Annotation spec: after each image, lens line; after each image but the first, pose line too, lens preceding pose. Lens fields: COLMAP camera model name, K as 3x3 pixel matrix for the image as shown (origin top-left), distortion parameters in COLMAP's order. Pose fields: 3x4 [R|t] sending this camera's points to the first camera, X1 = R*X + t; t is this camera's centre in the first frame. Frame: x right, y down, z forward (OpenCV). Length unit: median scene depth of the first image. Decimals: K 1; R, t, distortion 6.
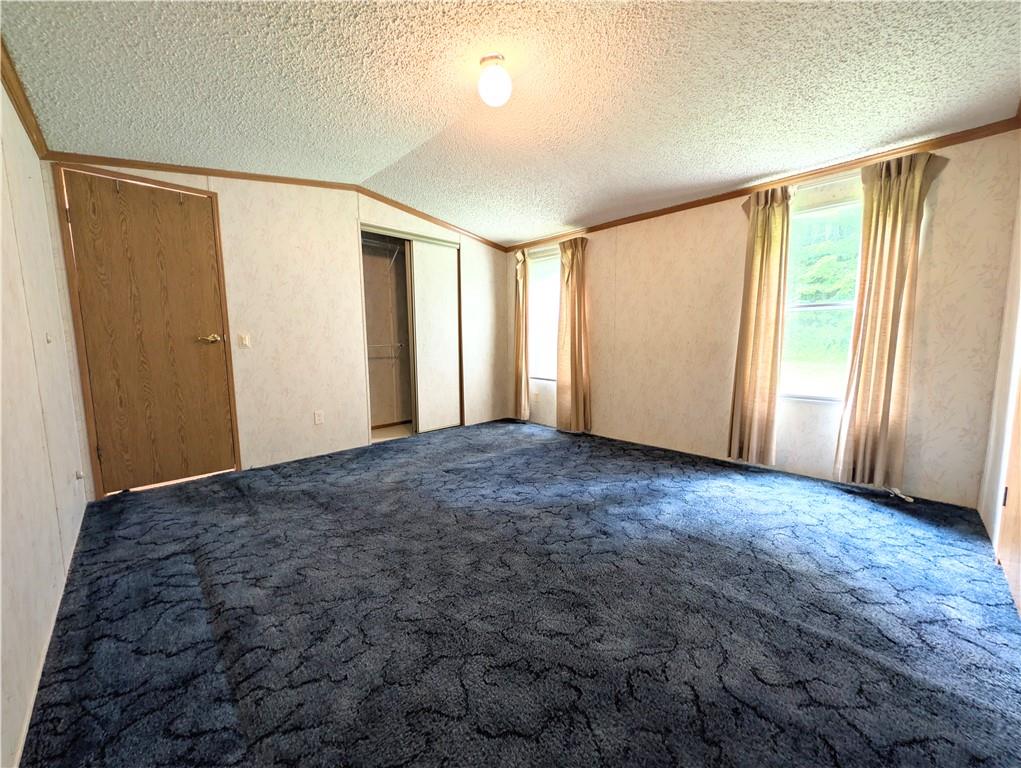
lens RADIAL K [[394.6, 0, 511.0], [0, 394.6, 383.8], [0, 0, 1]] dist [0.002514, 0.000275]
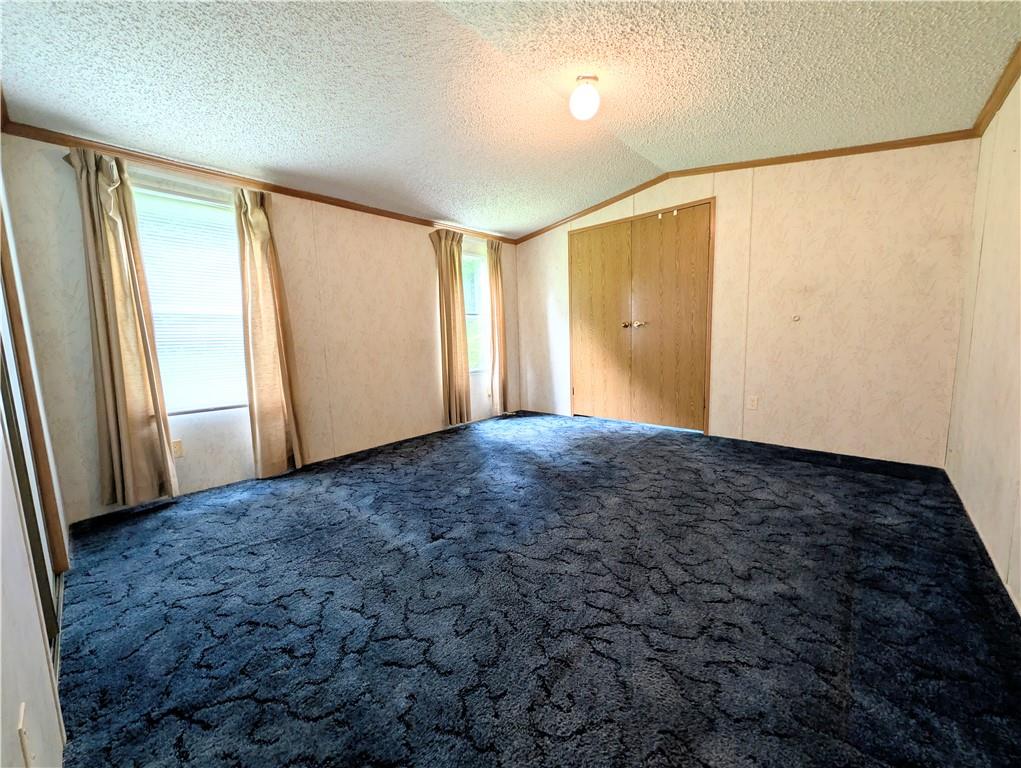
lens RADIAL K [[394.6, 0, 509.4], [0, 394.6, 383.7], [0, 0, 1]] dist [0.002514, 0.000275]
pose [[-0.069711, -0.112137, 0.991244, -0.759663], [0.143974, 0.982128, 0.121231, -0.082389], [-0.987123, 0.151164, -0.052320, 0.859907]]
